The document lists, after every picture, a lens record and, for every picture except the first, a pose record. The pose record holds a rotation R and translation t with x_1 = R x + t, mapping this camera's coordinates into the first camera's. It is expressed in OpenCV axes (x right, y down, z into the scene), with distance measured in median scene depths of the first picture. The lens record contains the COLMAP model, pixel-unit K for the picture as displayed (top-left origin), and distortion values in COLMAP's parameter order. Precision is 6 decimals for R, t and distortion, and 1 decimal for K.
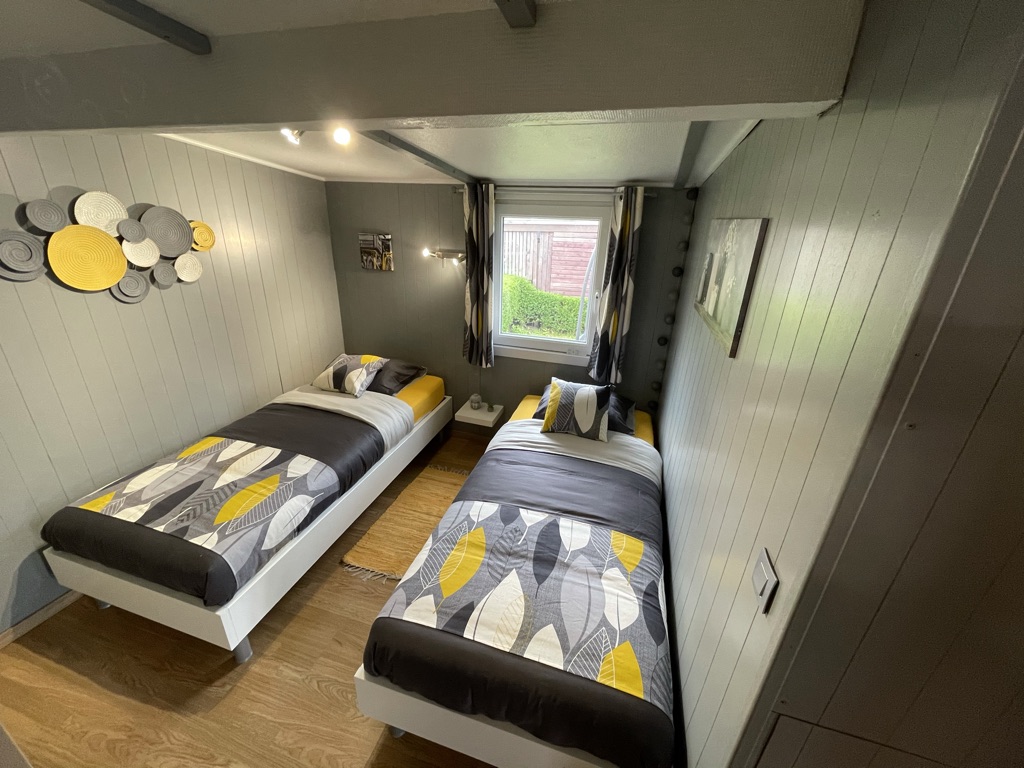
lens RADIAL K [[409.1, 0, 508.7], [0, 409.1, 380.7], [0, 0, 1]] dist [-0.001318, -0.000832]
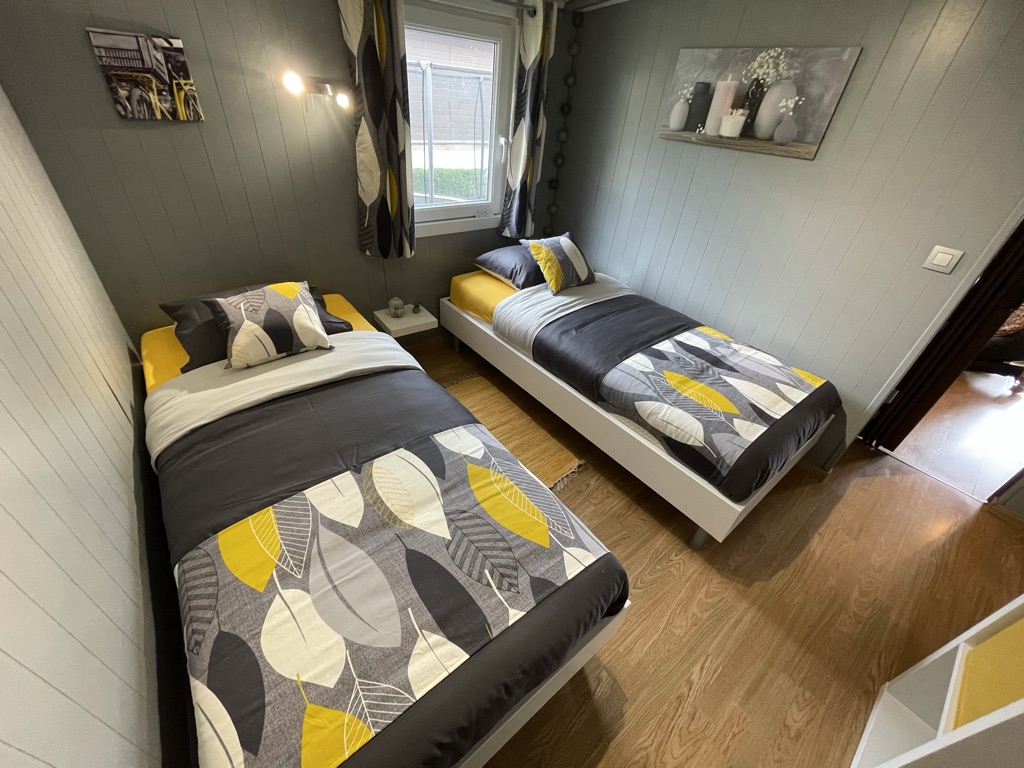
lens RADIAL K [[409.1, 0, 507.8], [0, 409.1, 379.0], [0, 0, 1]] dist [-0.001318, -0.000832]
pose [[0.575464, -0.460063, 0.676153, -0.879013], [0.251278, 0.886240, 0.389150, -0.124763], [-0.778267, -0.054040, 0.625603, 0.538222]]
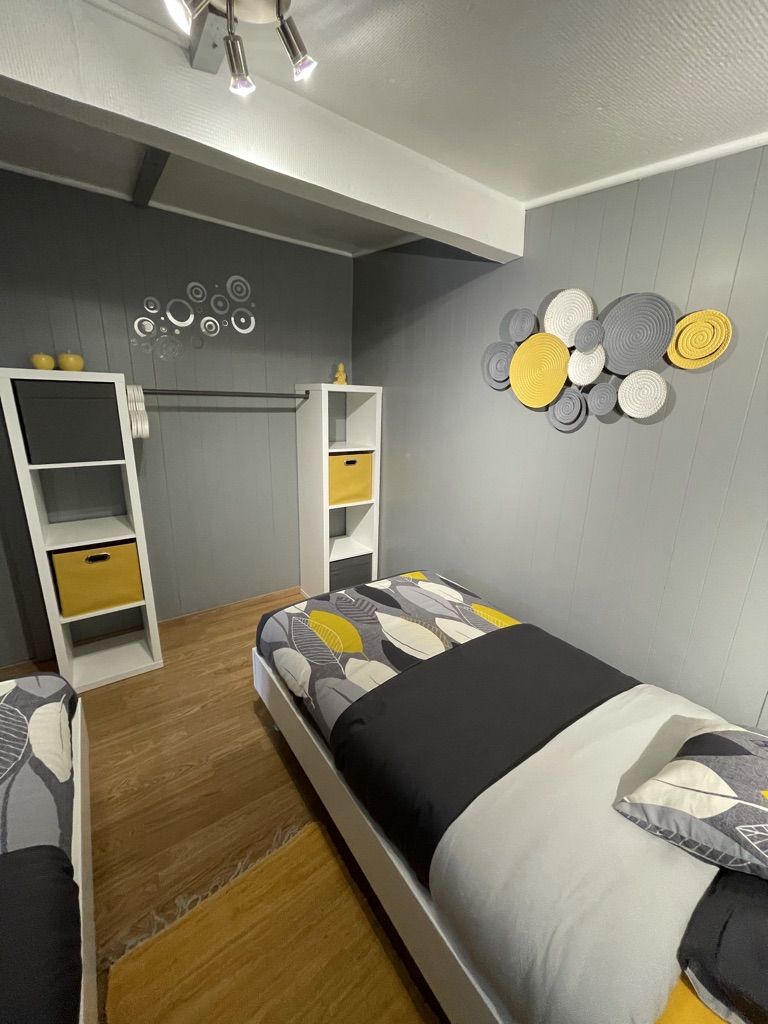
lens RADIAL K [[409.1, 0, 385.5], [0, 409.1, 512.2], [0, 0, 1]] dist [-0.001318, -0.000832]
pose [[-0.612568, 0.163954, -0.773227, -0.075462], [-0.345876, 0.824019, 0.448735, -0.295182], [0.710725, 0.542321, -0.448060, 1.185125]]
